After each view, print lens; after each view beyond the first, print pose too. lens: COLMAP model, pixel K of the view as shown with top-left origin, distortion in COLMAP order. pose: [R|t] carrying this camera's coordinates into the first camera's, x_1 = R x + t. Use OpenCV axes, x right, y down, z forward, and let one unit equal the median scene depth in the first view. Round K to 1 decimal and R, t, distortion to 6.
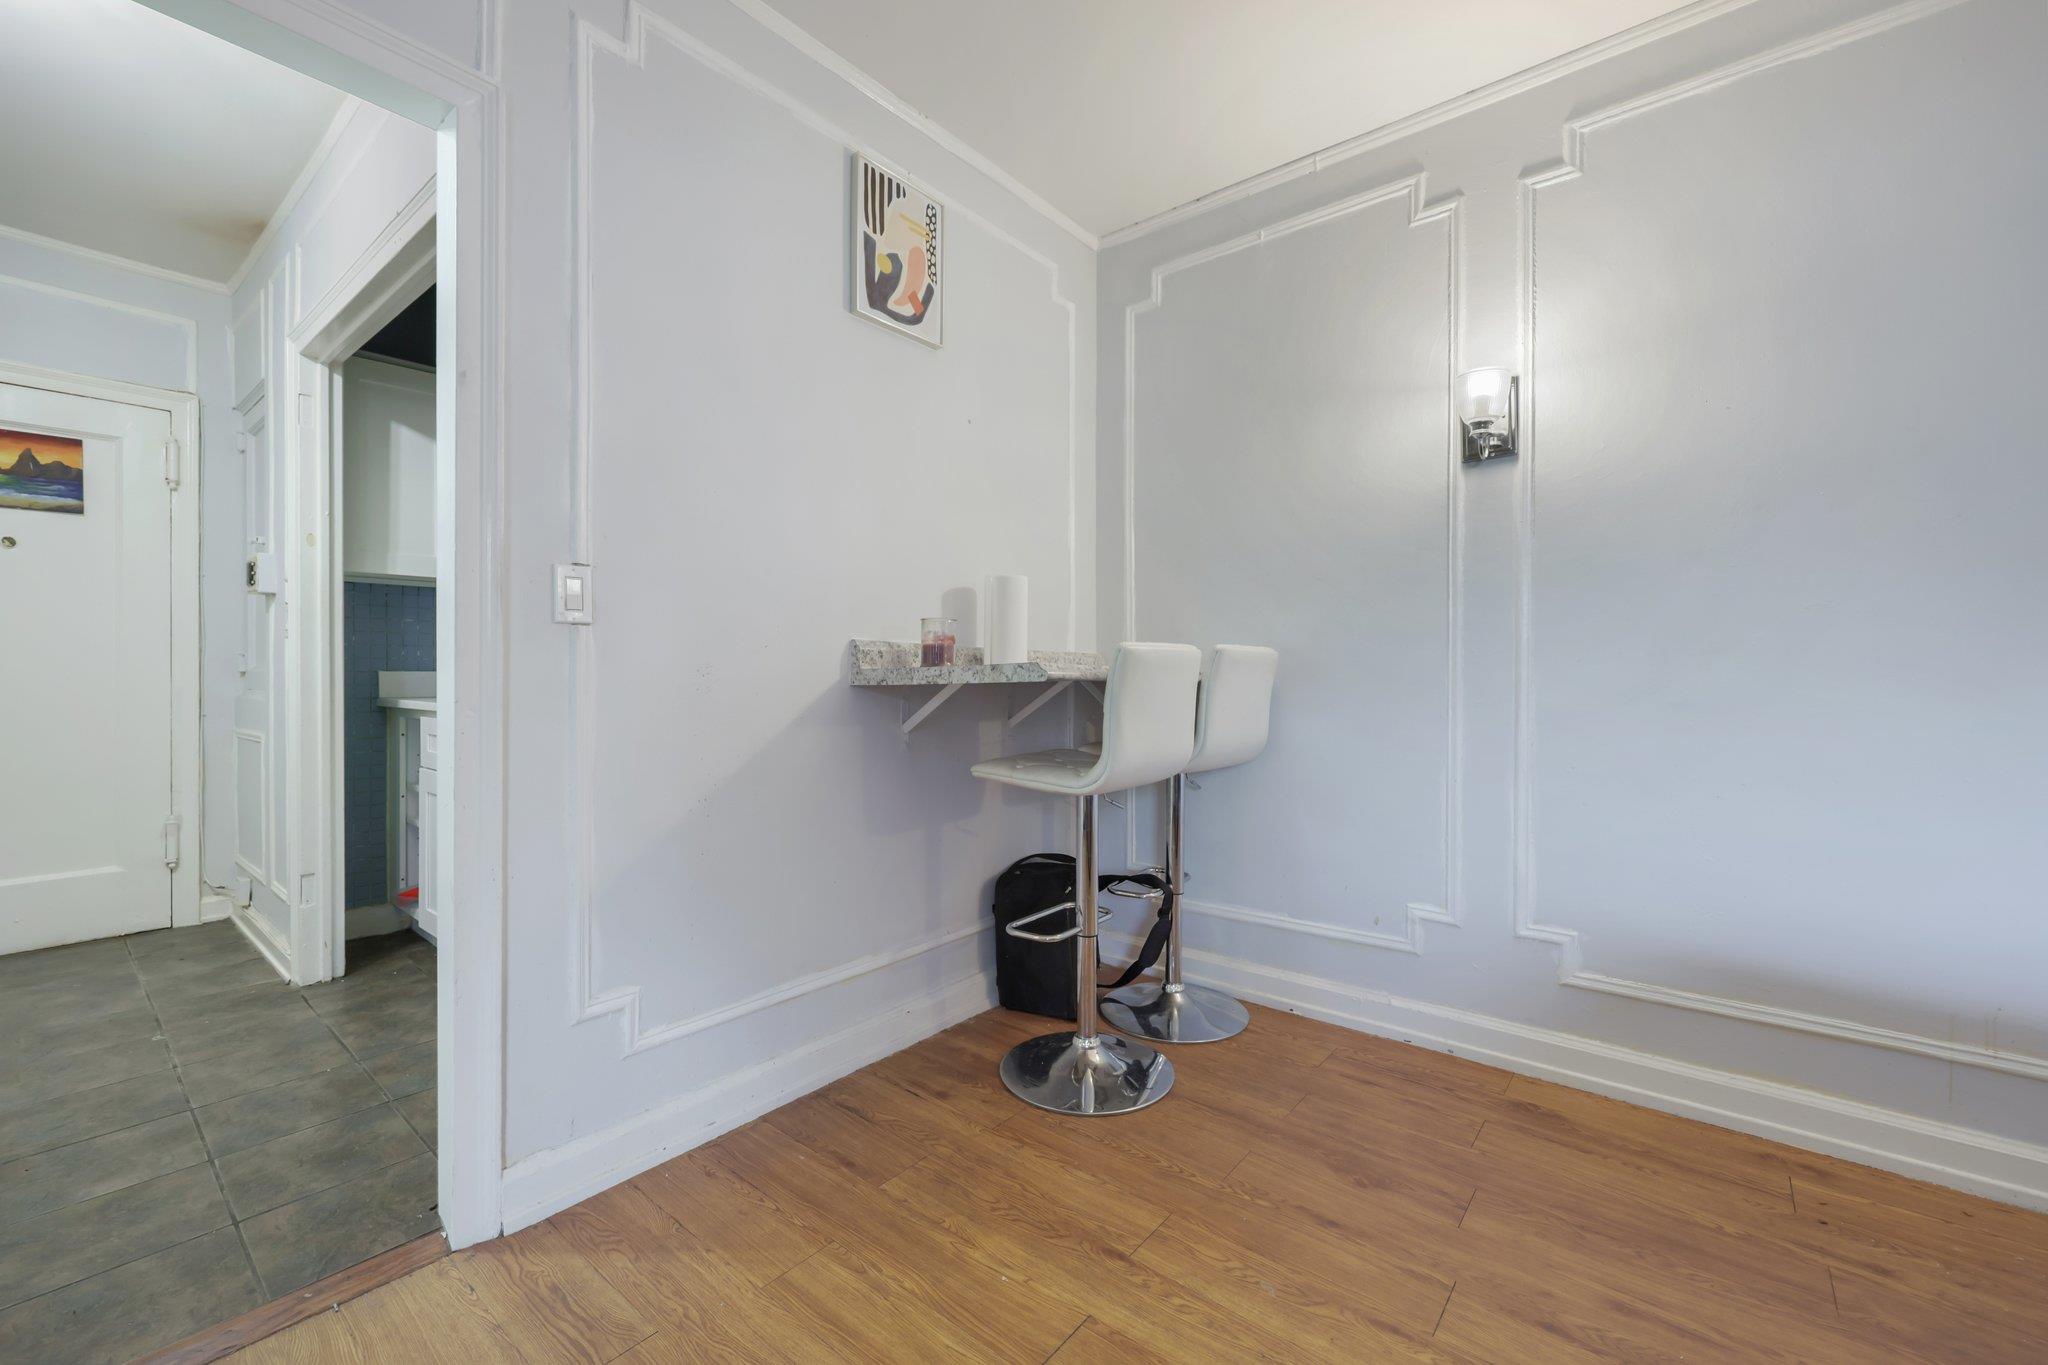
lens RADIAL K [[821.3, 0, 1020.8], [0, 821.3, 674.8], [0, 0, 1]] dist [-0.005680, 0.000957]
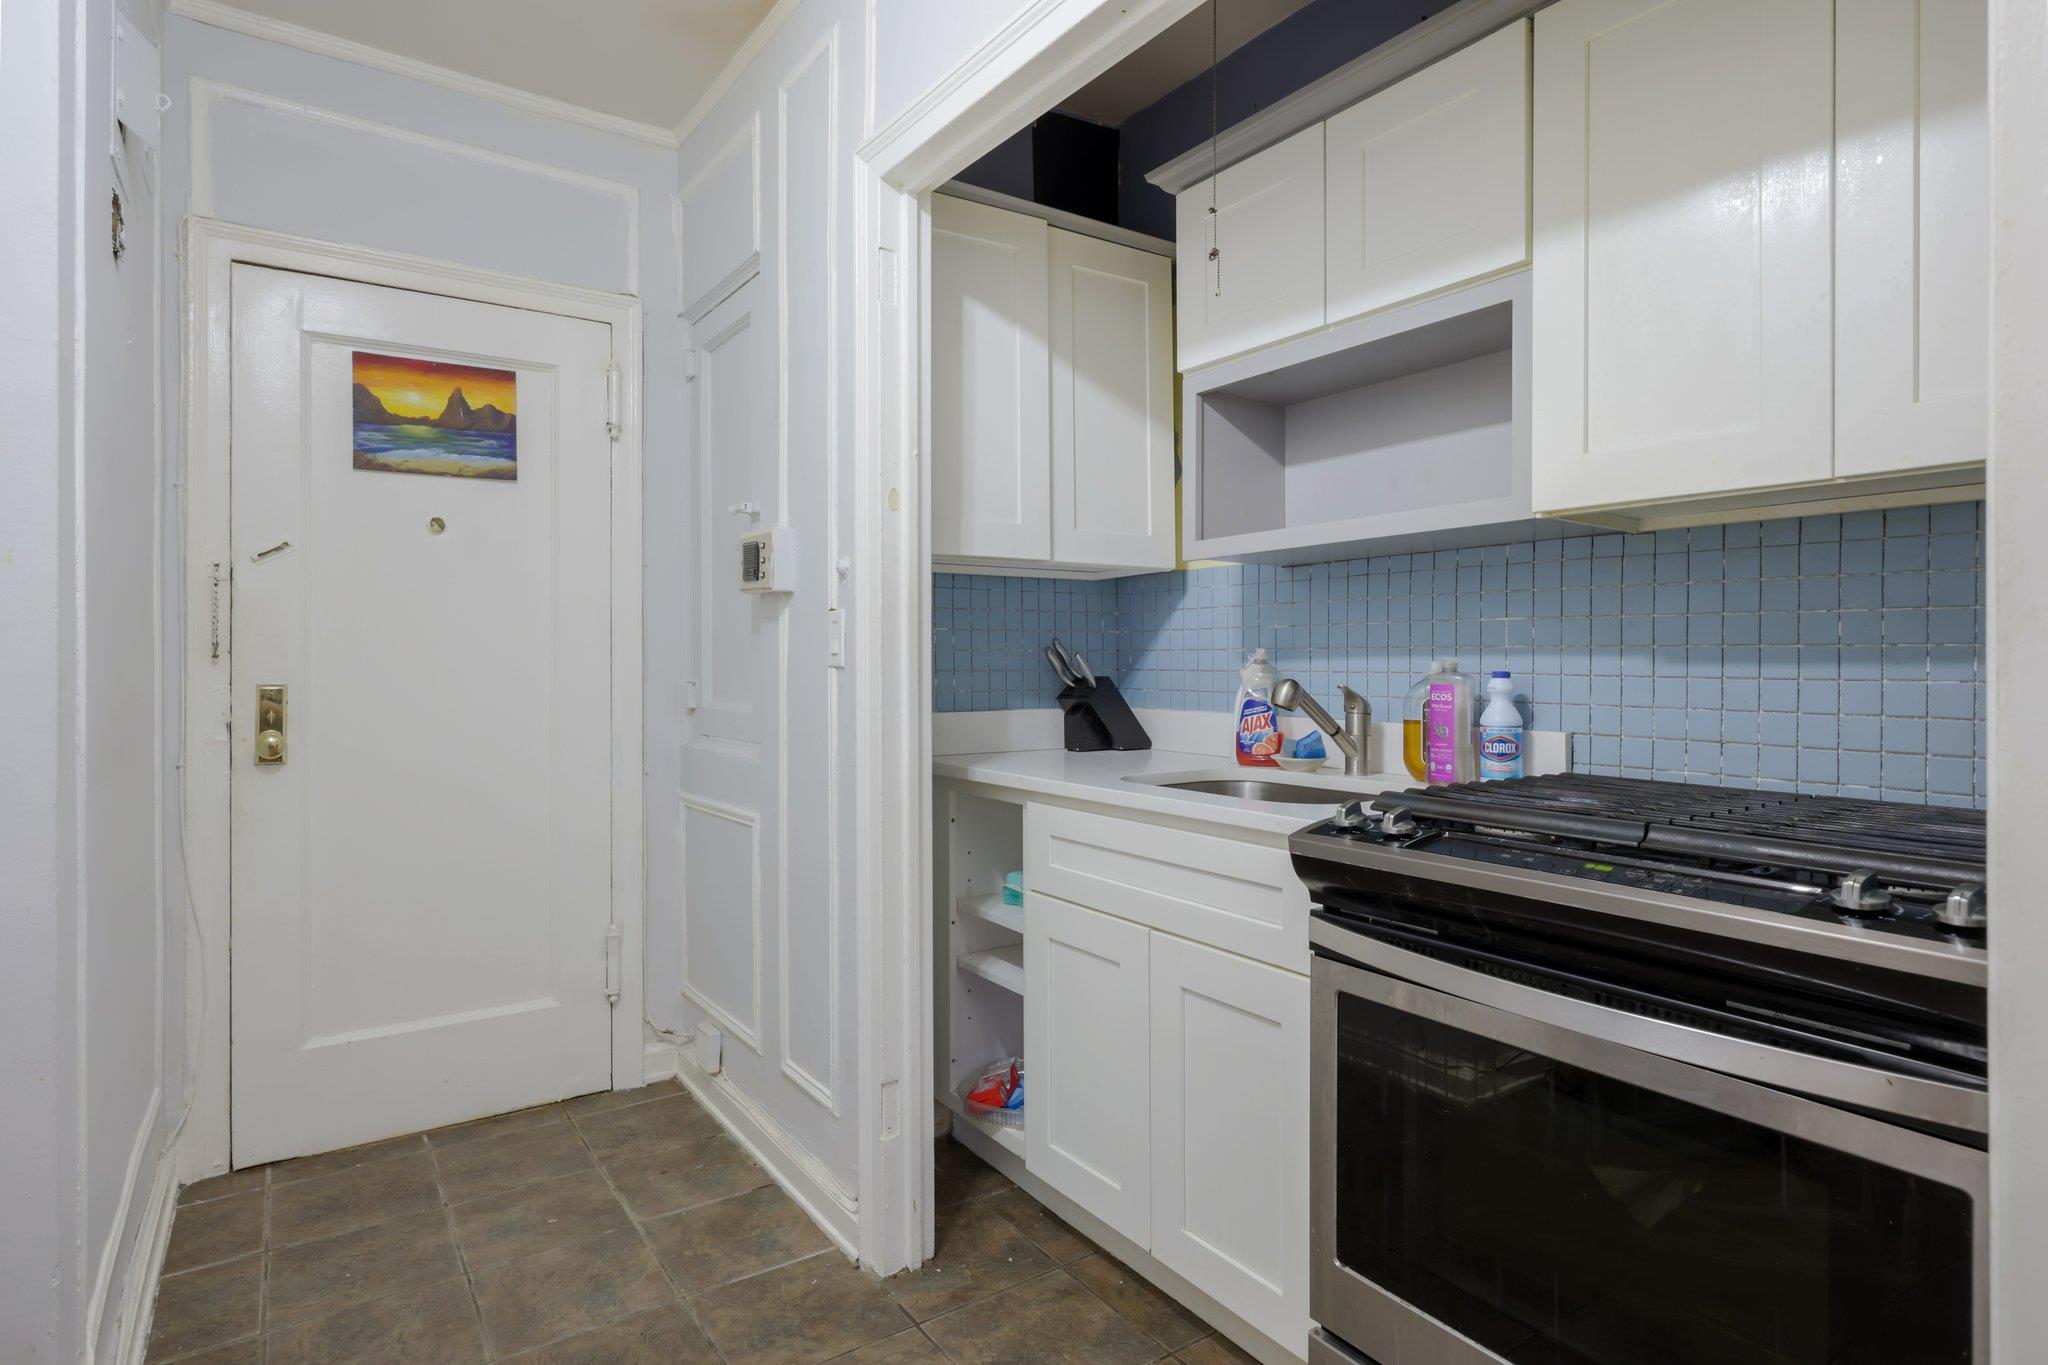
lens RADIAL K [[1075.8, 0, 1031.0], [0, 1075.8, 658.6], [0, 0, 1]] dist [0.004492, -0.004157]
pose [[0.960379, -0.004027, -0.278667, -0.508792], [0.002774, 0.999984, -0.004891, -0.045030], [0.278682, 0.003924, 0.960375, 0.269766]]
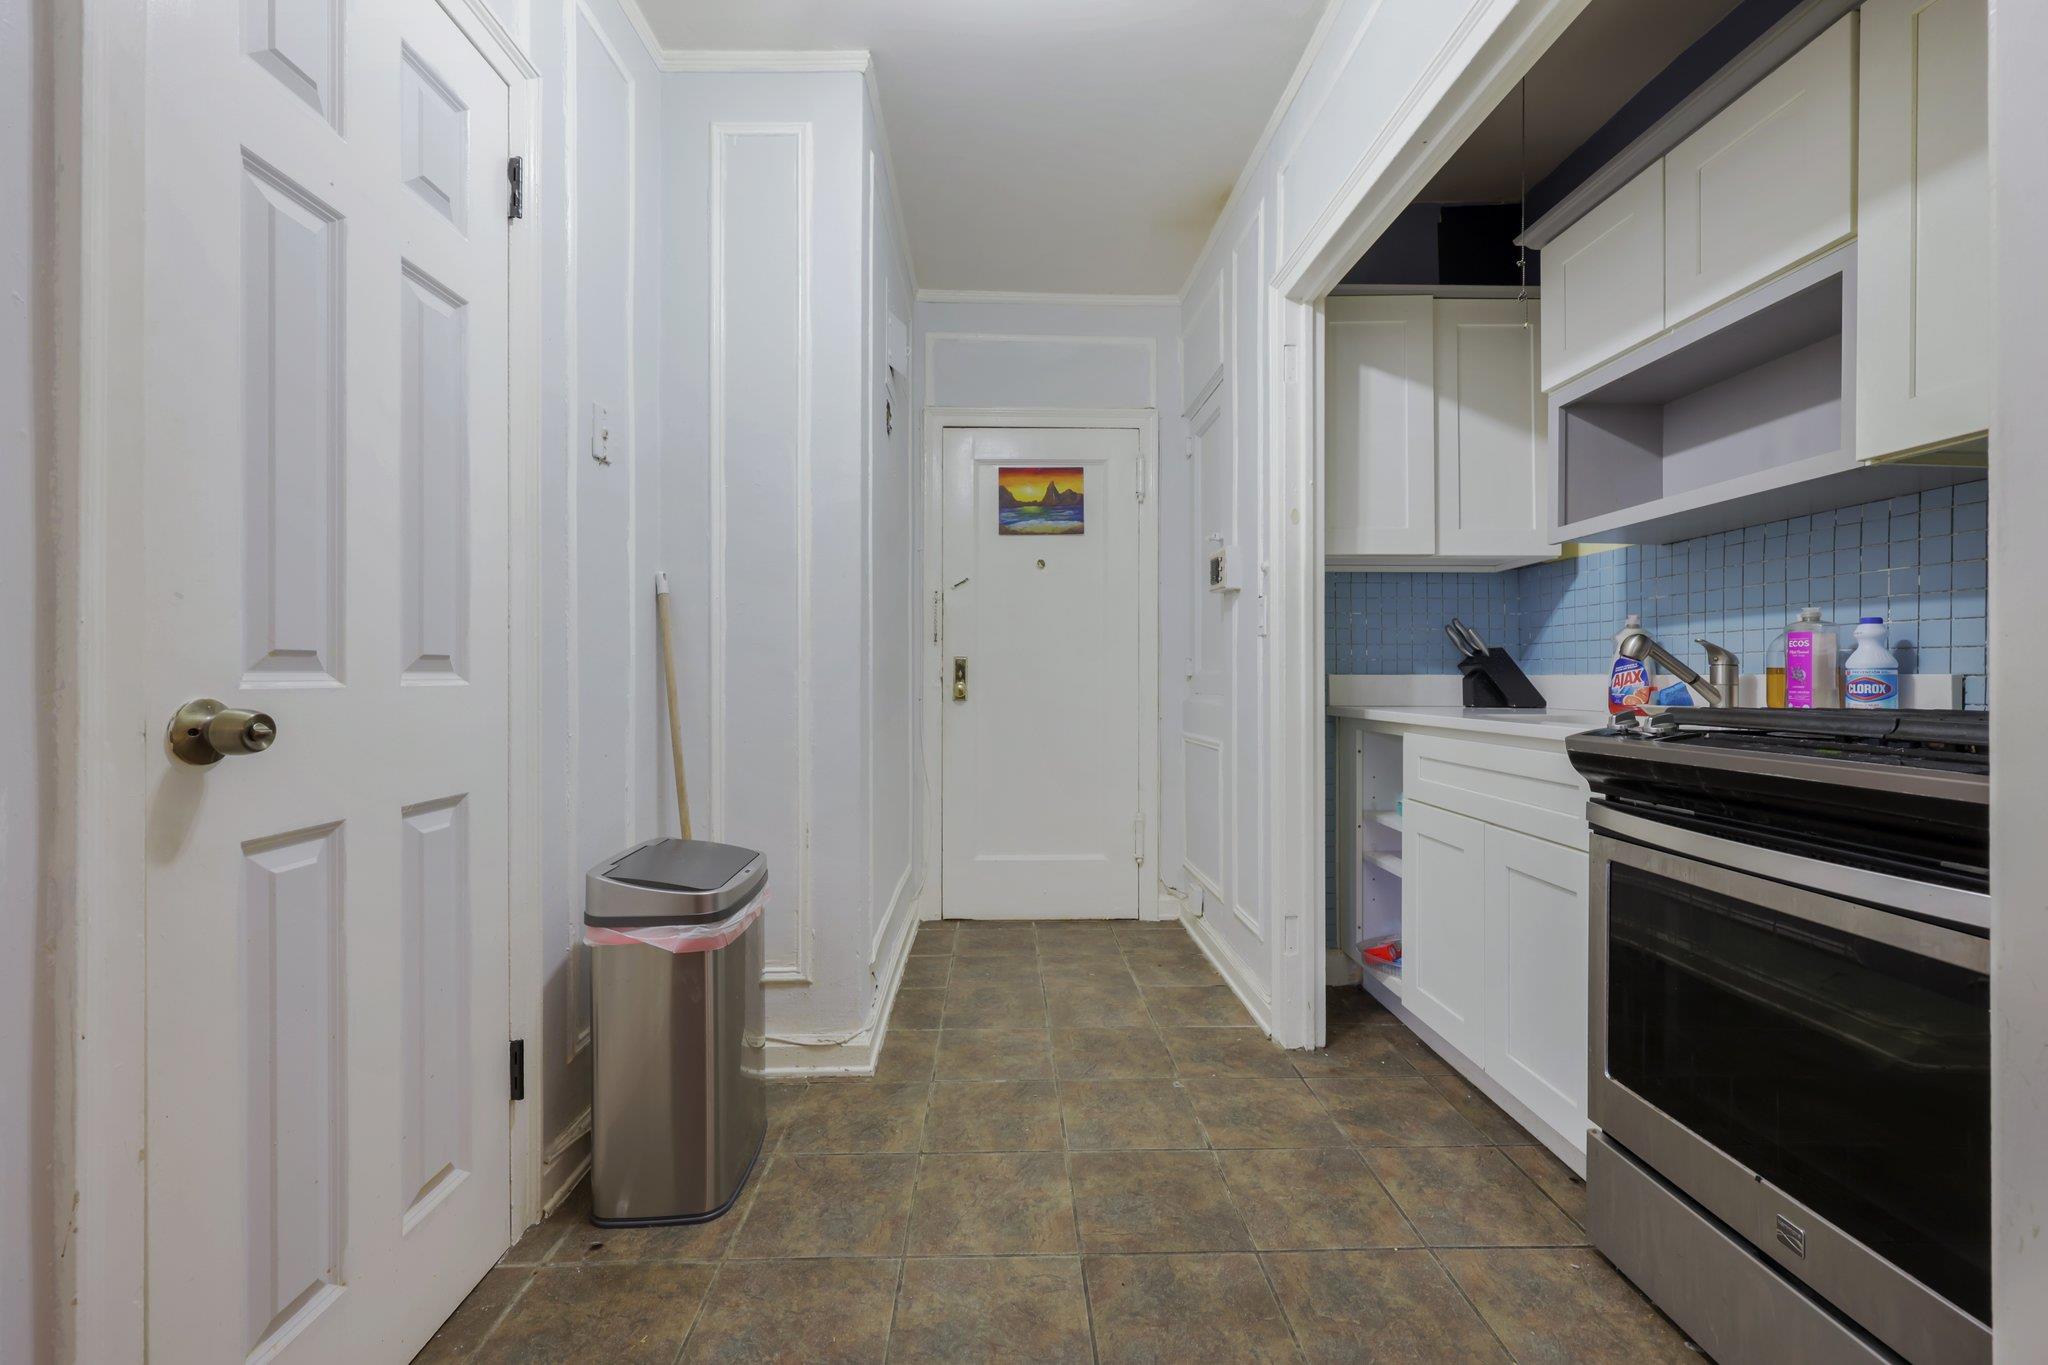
lens RADIAL K [[821.3, 0, 1021.7], [0, 821.3, 676.8], [0, 0, 1]] dist [-0.005680, 0.000957]
pose [[0.653307, -0.001589, -0.757091, -0.374604], [-0.002123, 0.999990, -0.003930, 0.002021], [0.757090, 0.004175, 0.653297, 0.216859]]
